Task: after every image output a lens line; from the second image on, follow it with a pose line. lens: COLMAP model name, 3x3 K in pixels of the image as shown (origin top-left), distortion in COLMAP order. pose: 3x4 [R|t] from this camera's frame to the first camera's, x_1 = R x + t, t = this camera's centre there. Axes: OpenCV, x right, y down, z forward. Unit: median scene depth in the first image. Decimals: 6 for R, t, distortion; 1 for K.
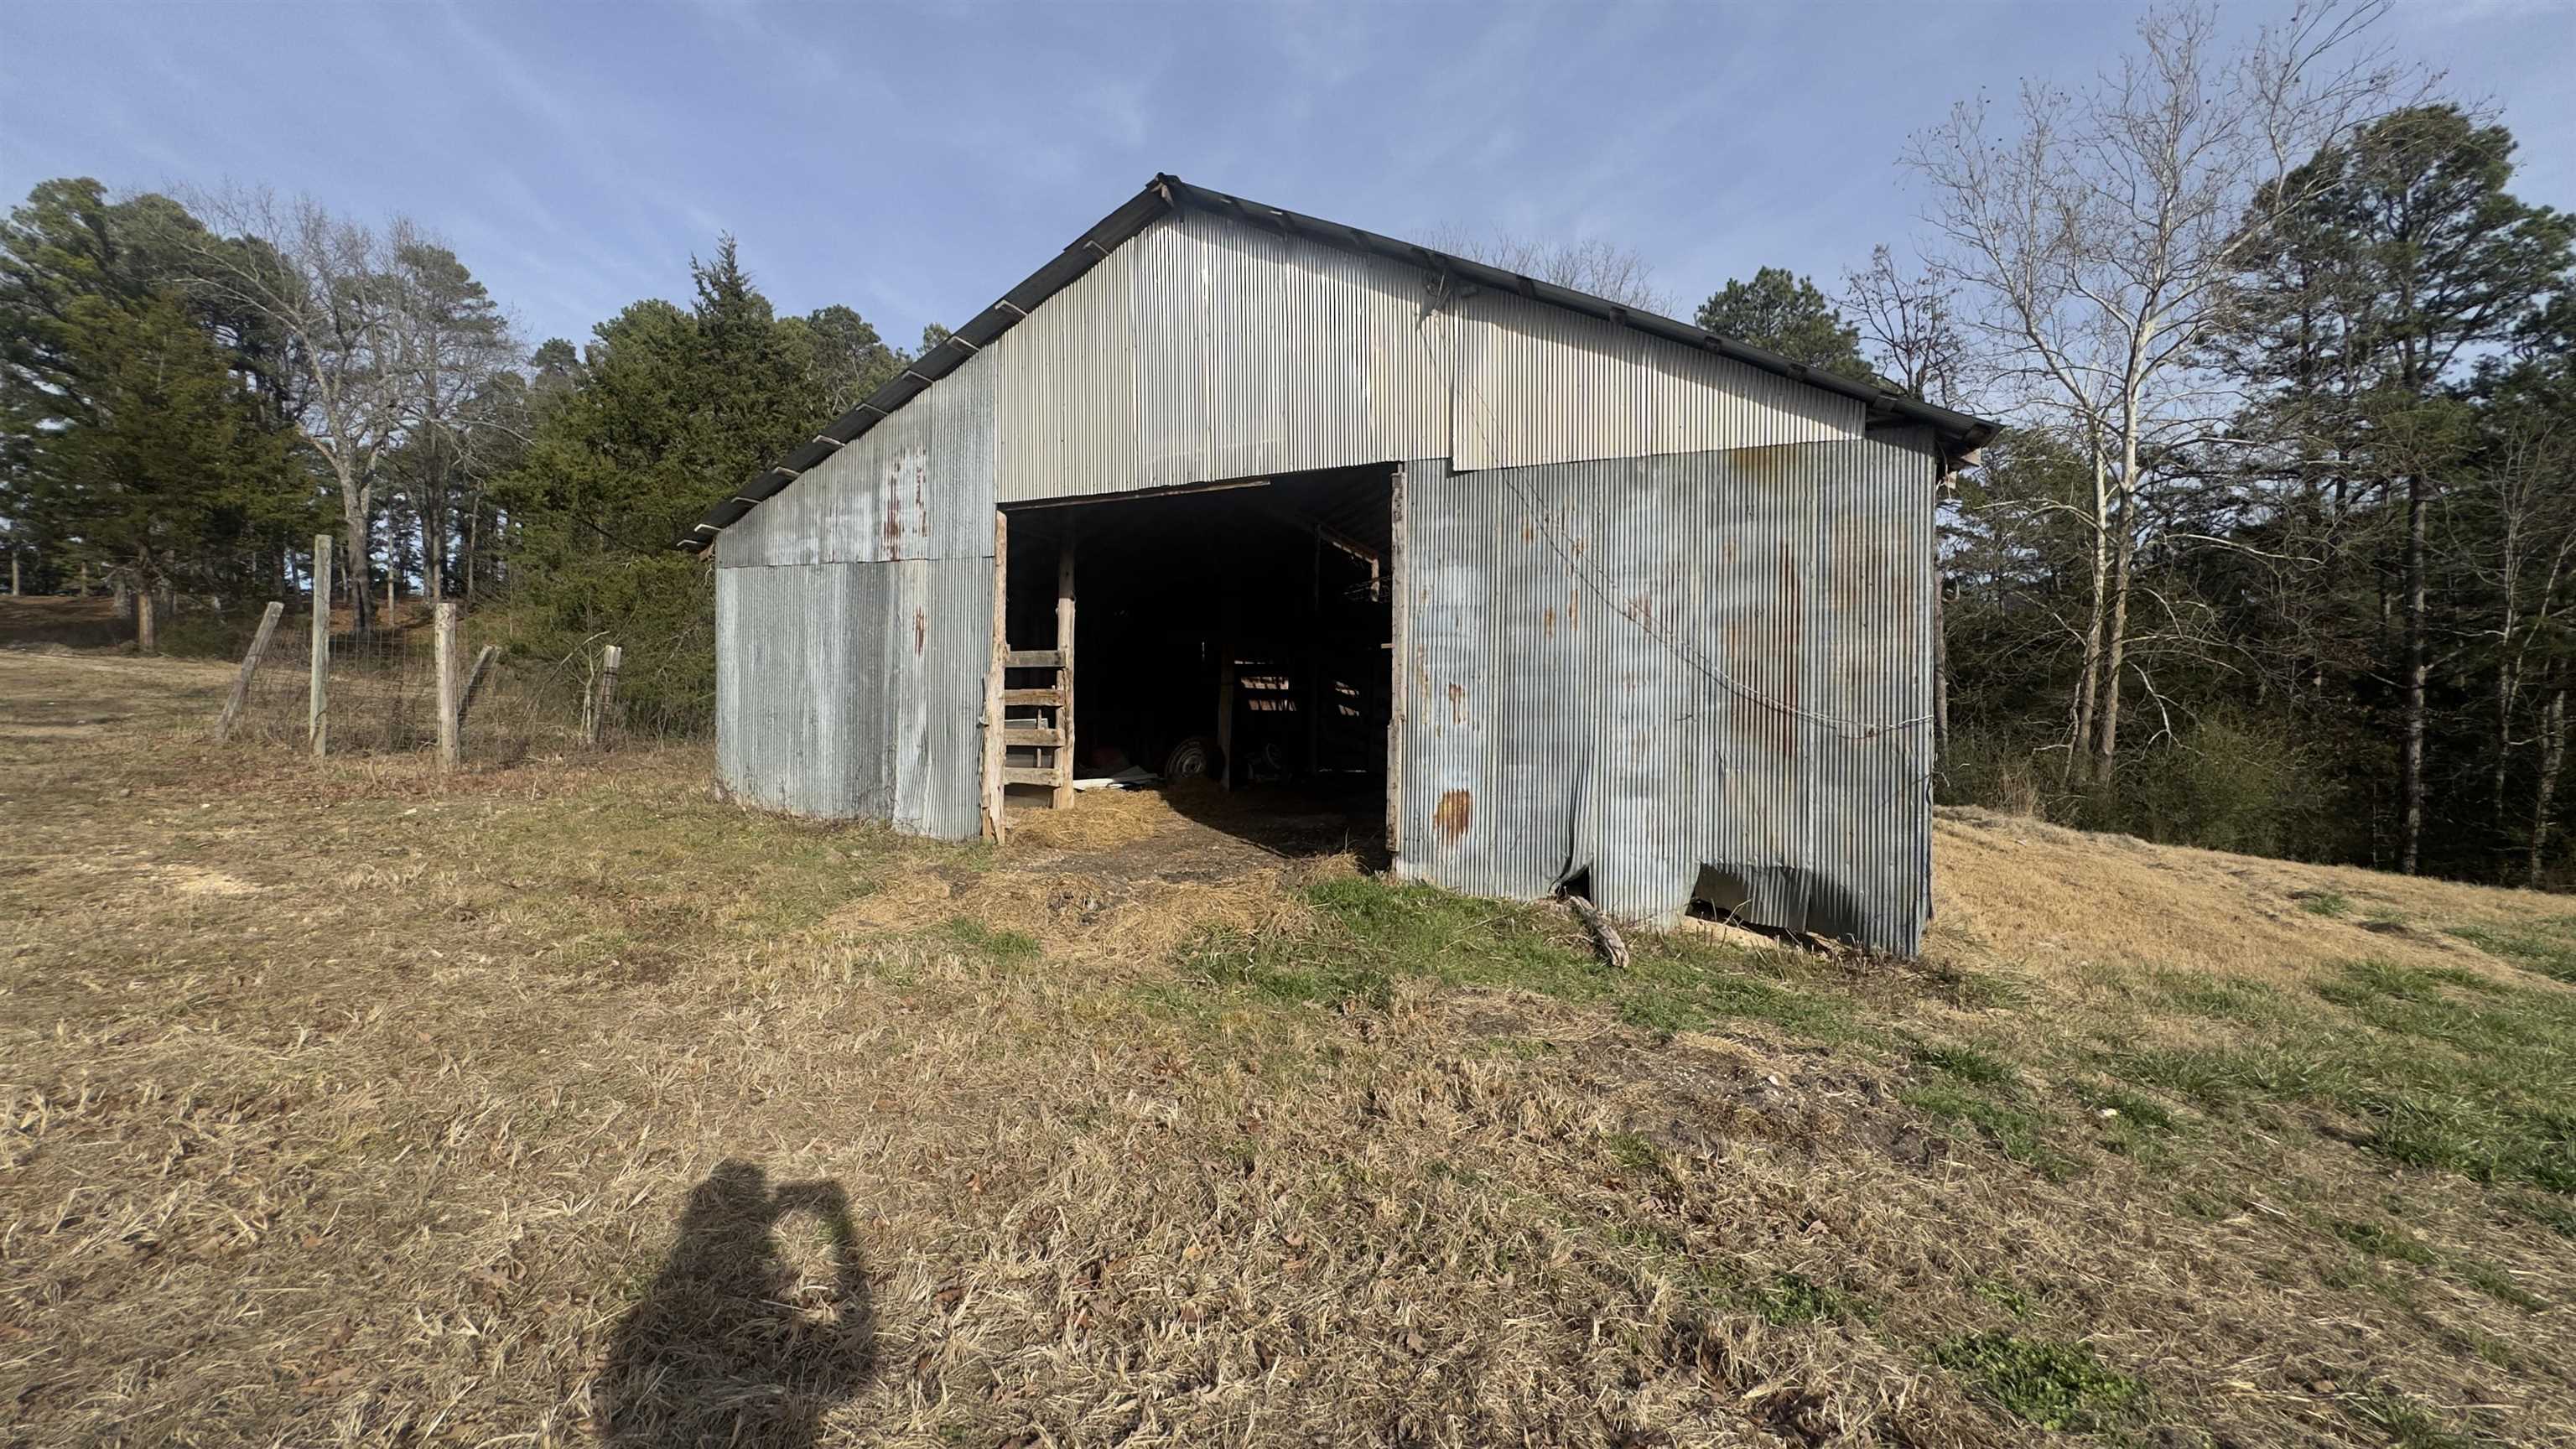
lens RADIAL K [[1014.0, 0, 1285.1], [0, 1014.0, 713.1], [0, 0, 1]] dist [-0.006447, 0.001341]
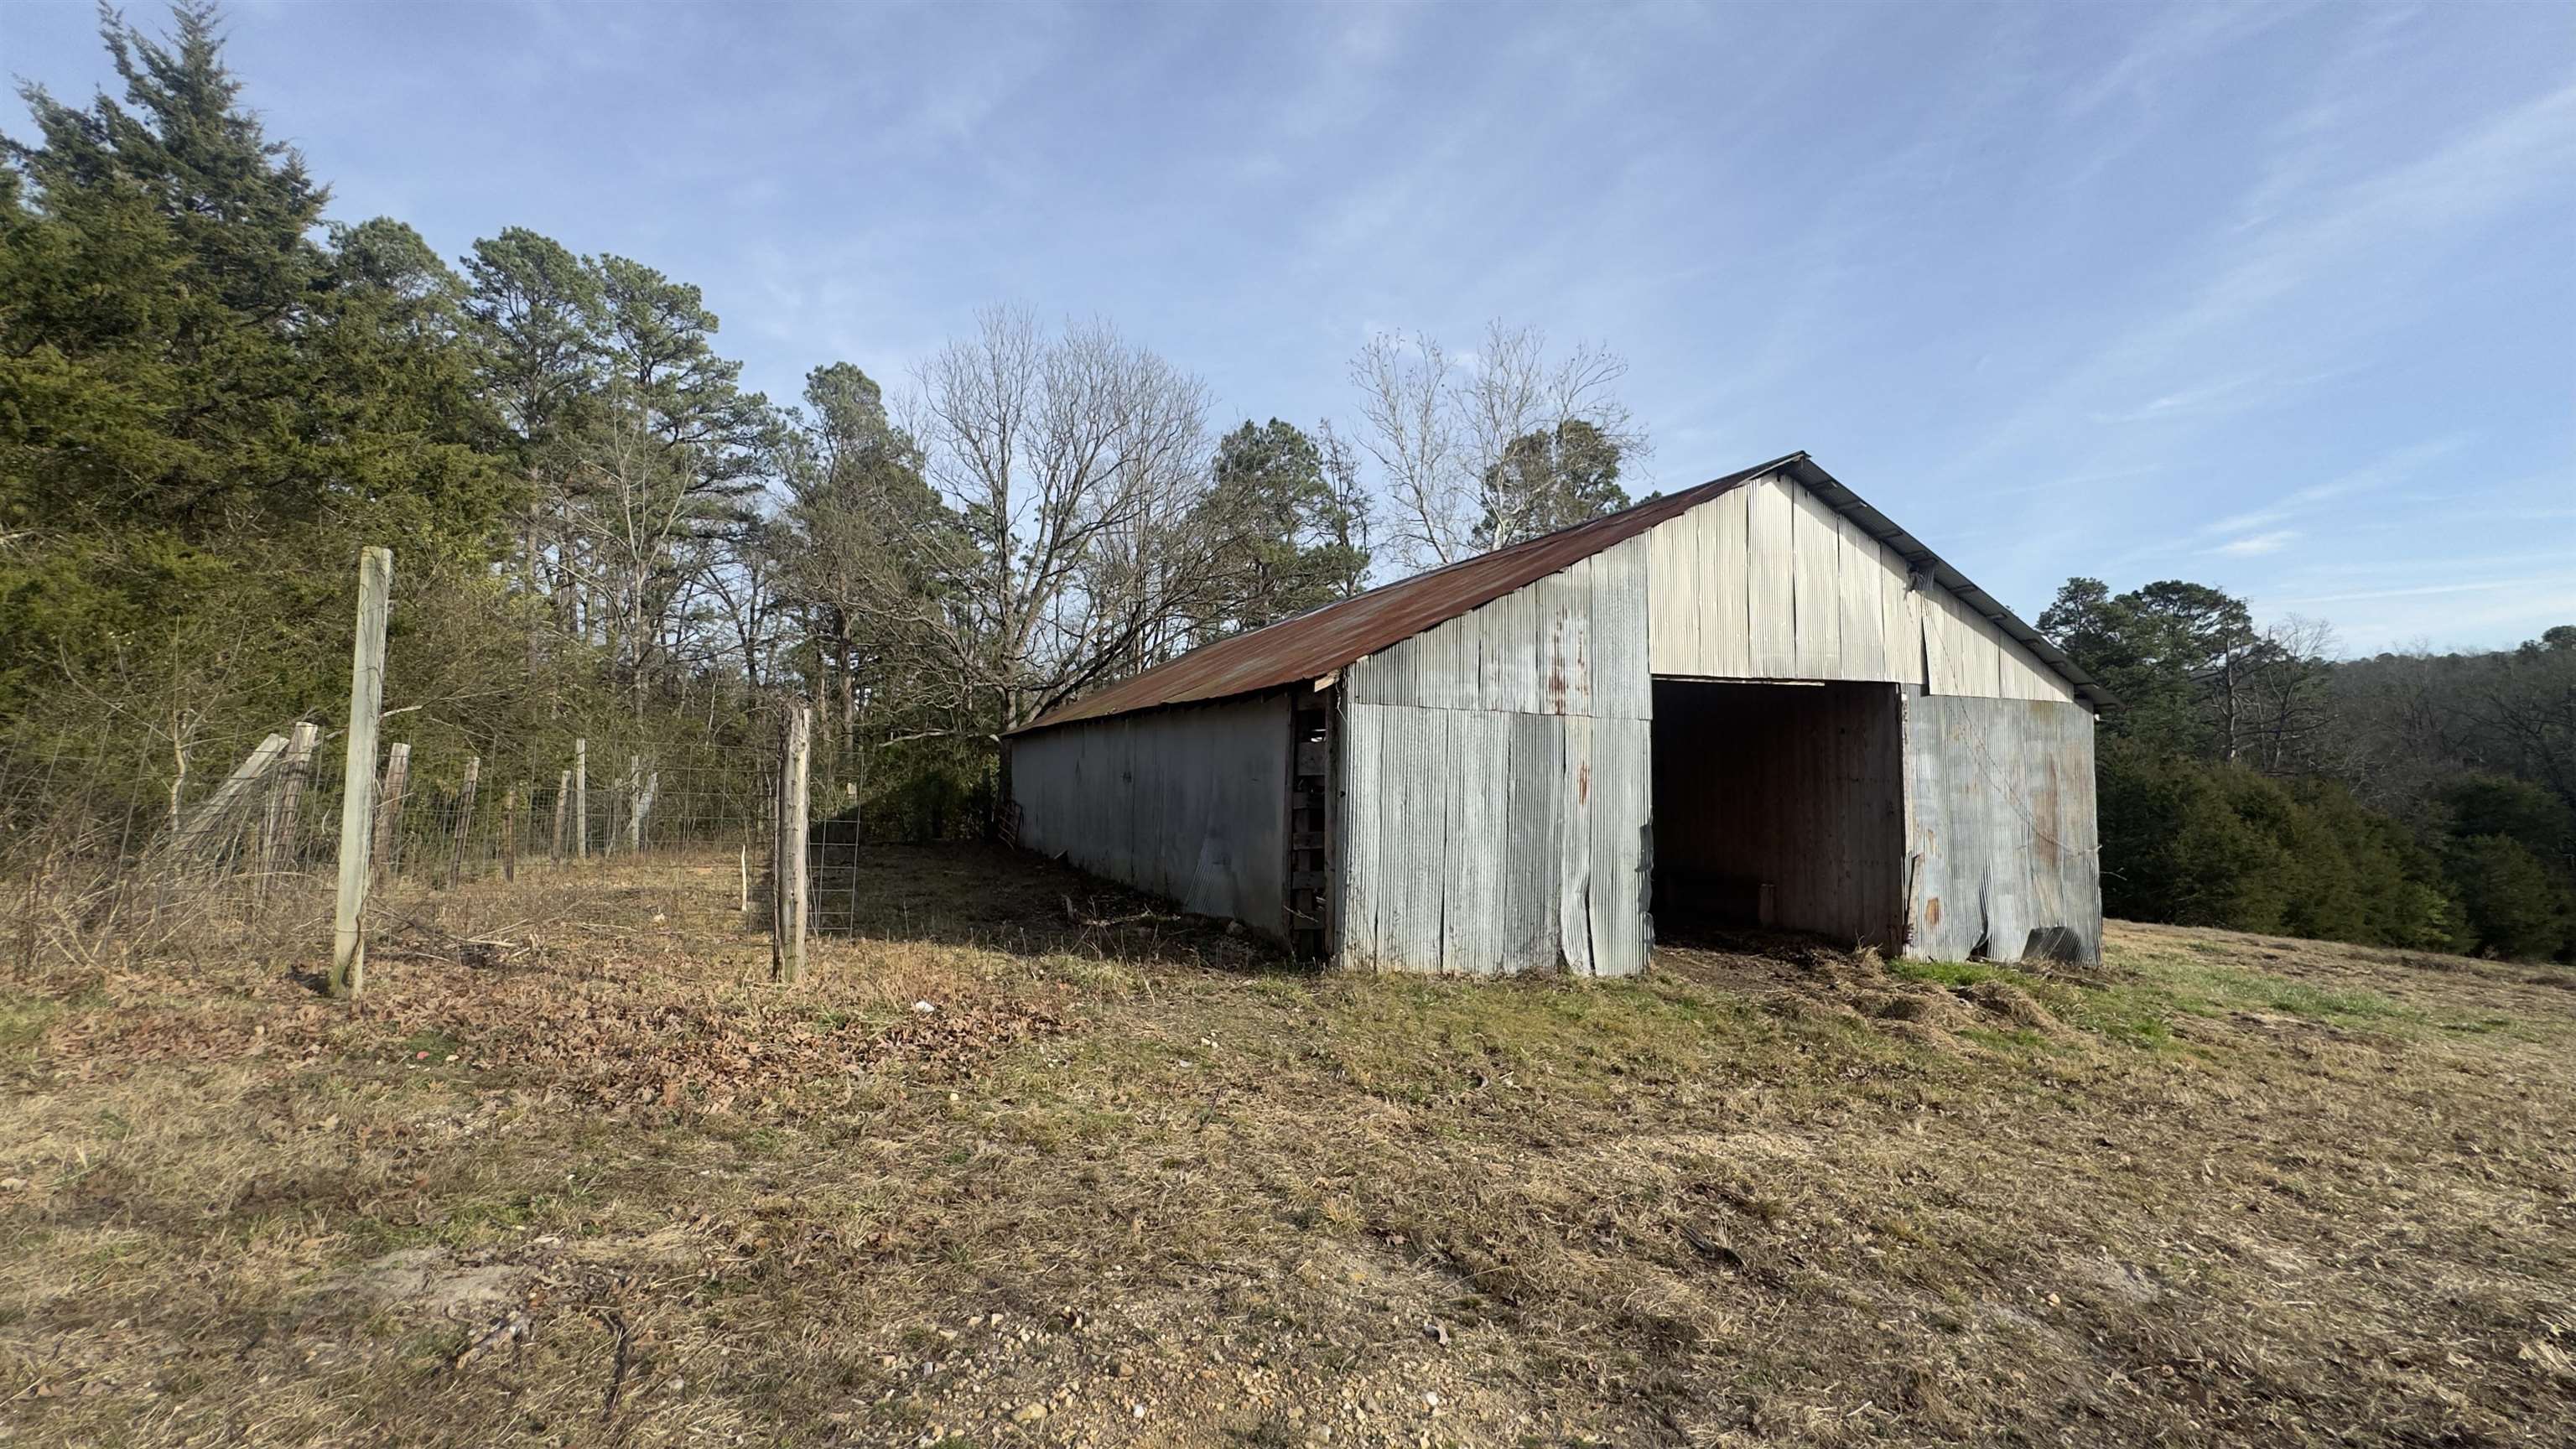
lens RADIAL K [[1014.0, 0, 1271.4], [0, 1014.0, 723.1], [0, 0, 1]] dist [-0.006447, 0.001341]
pose [[0.729737, 0.031999, 0.682979, -1.332653], [-0.009093, 0.999270, -0.037103, -0.101374], [-0.683668, 0.020865, 0.729495, 0.443529]]
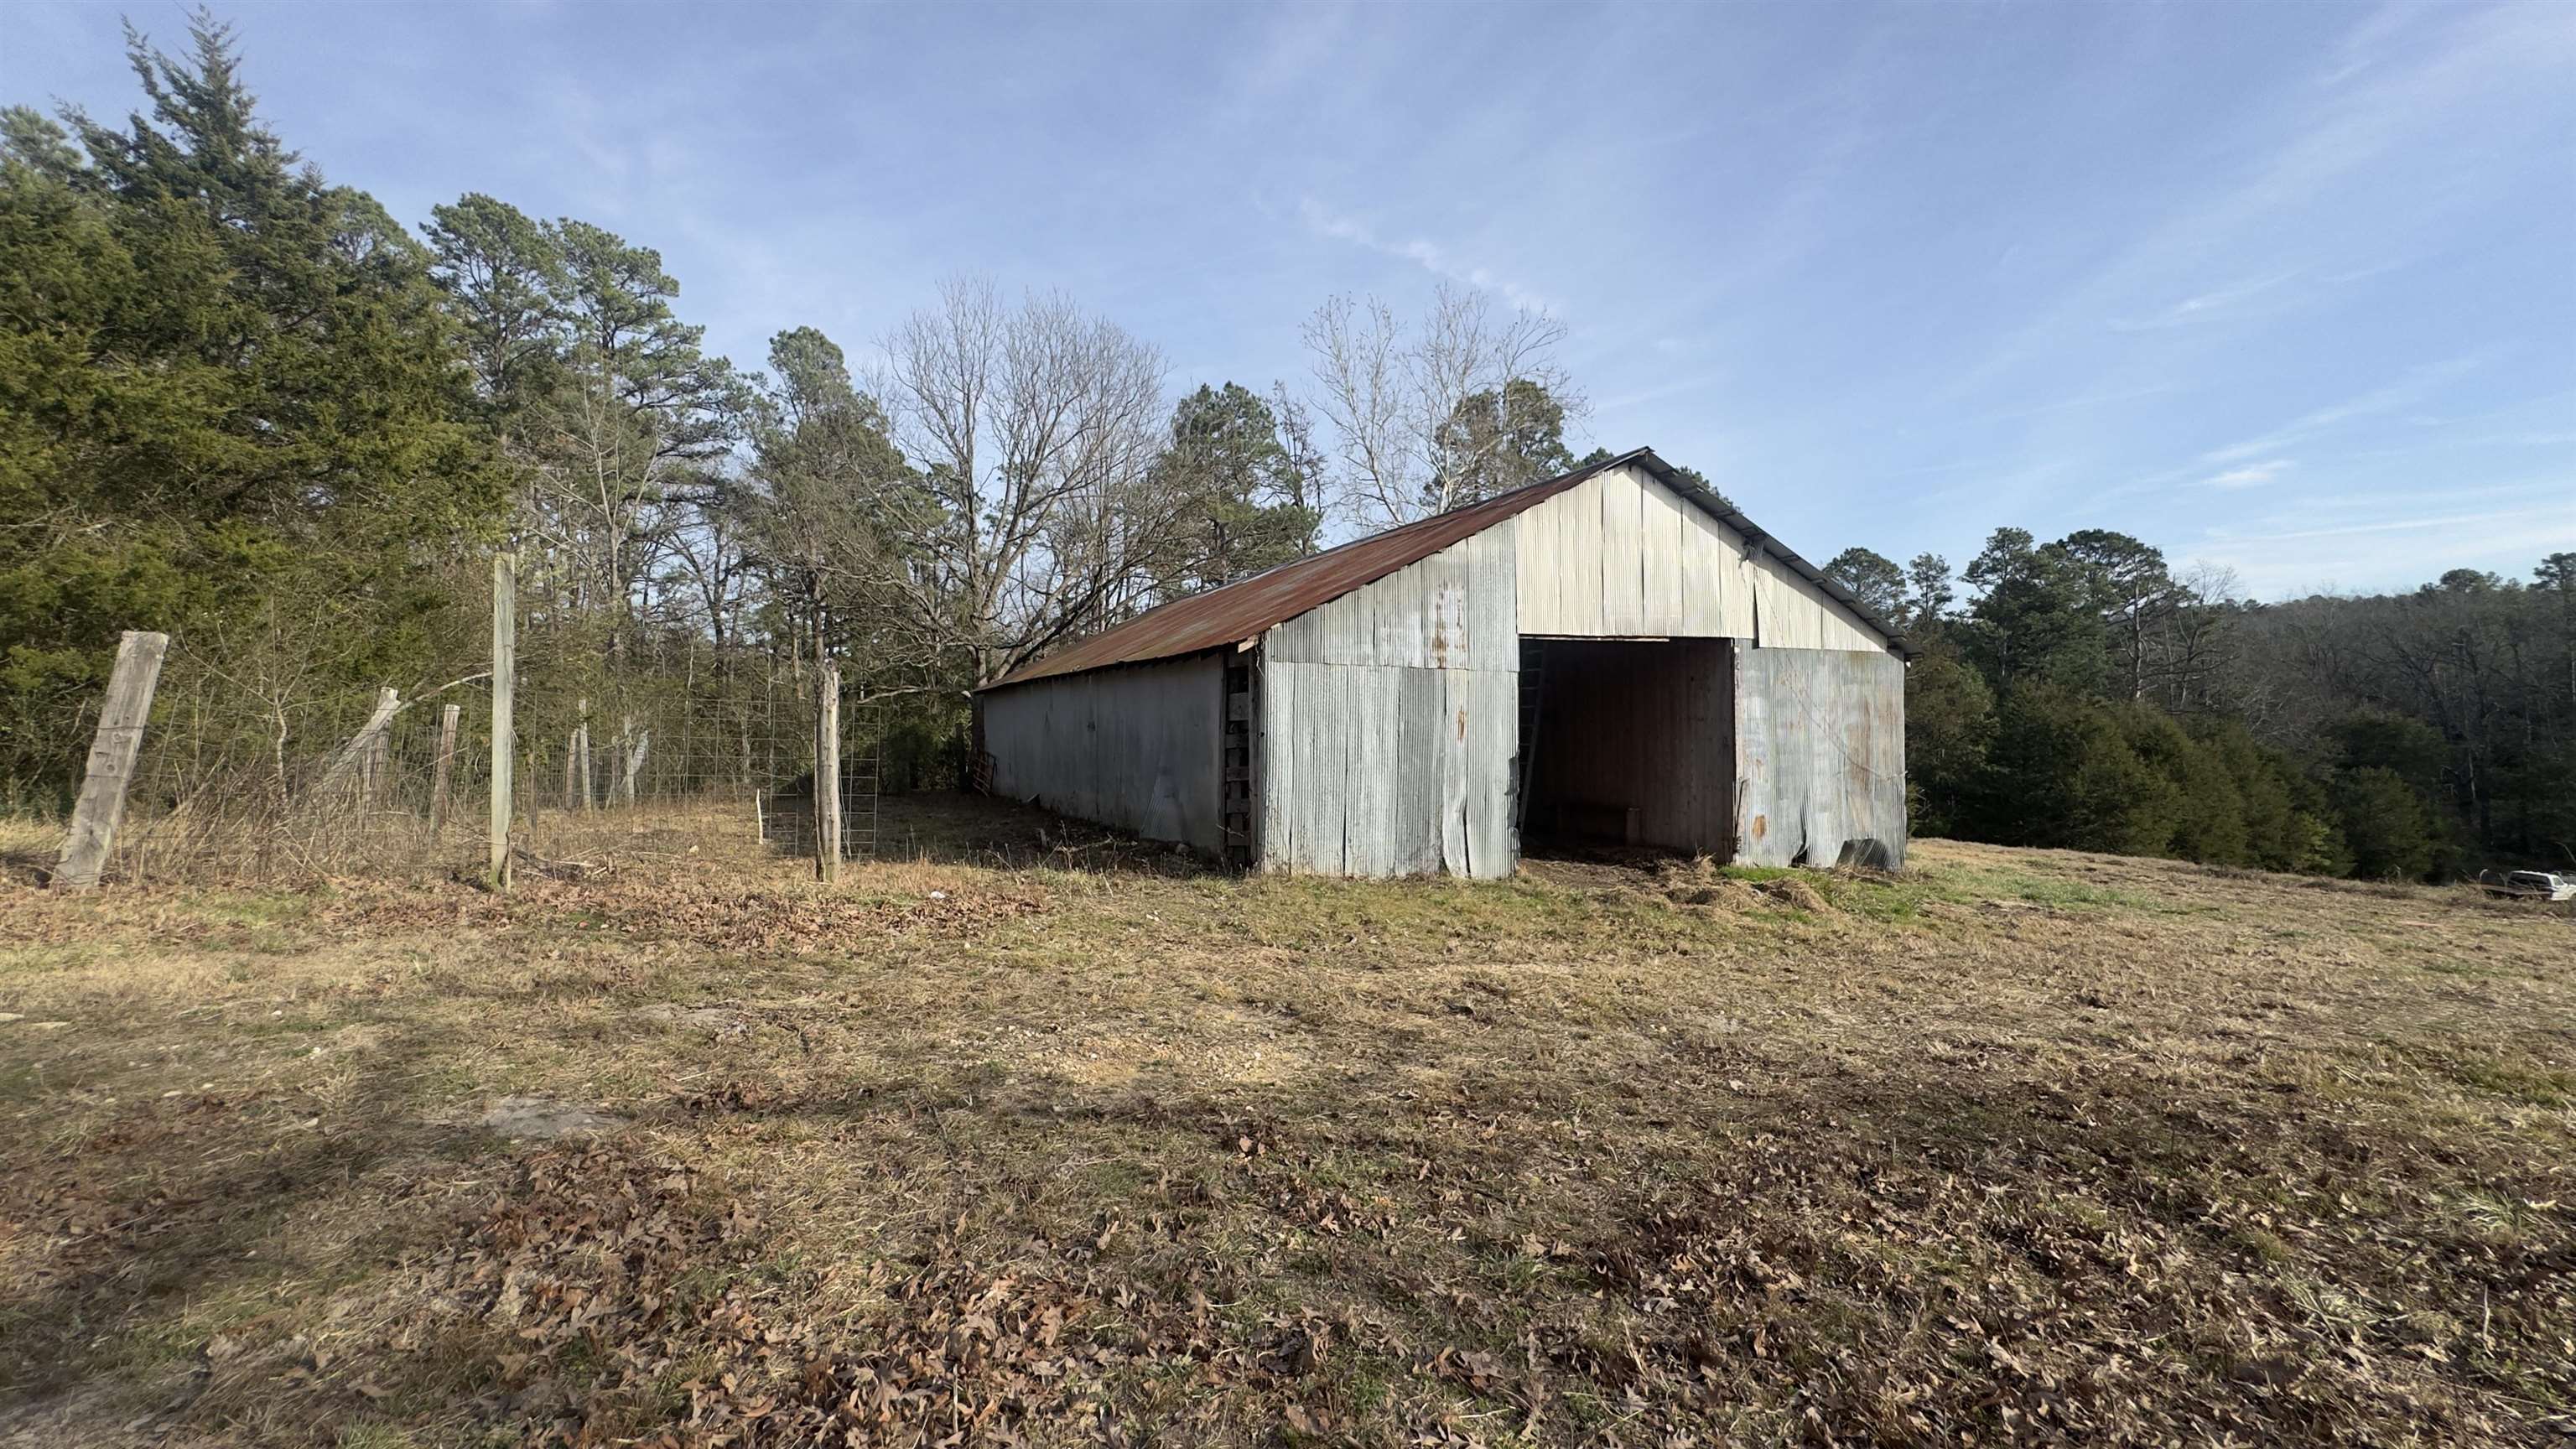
lens RADIAL K [[1014.0, 0, 1269.7], [0, 1014.0, 721.8], [0, 0, 1]] dist [-0.006447, 0.001341]
pose [[0.709319, -0.008848, 0.704832, -1.465340], [0.004249, 0.999957, 0.008276, -0.095211], [-0.704875, -0.002875, 0.709326, 0.240838]]
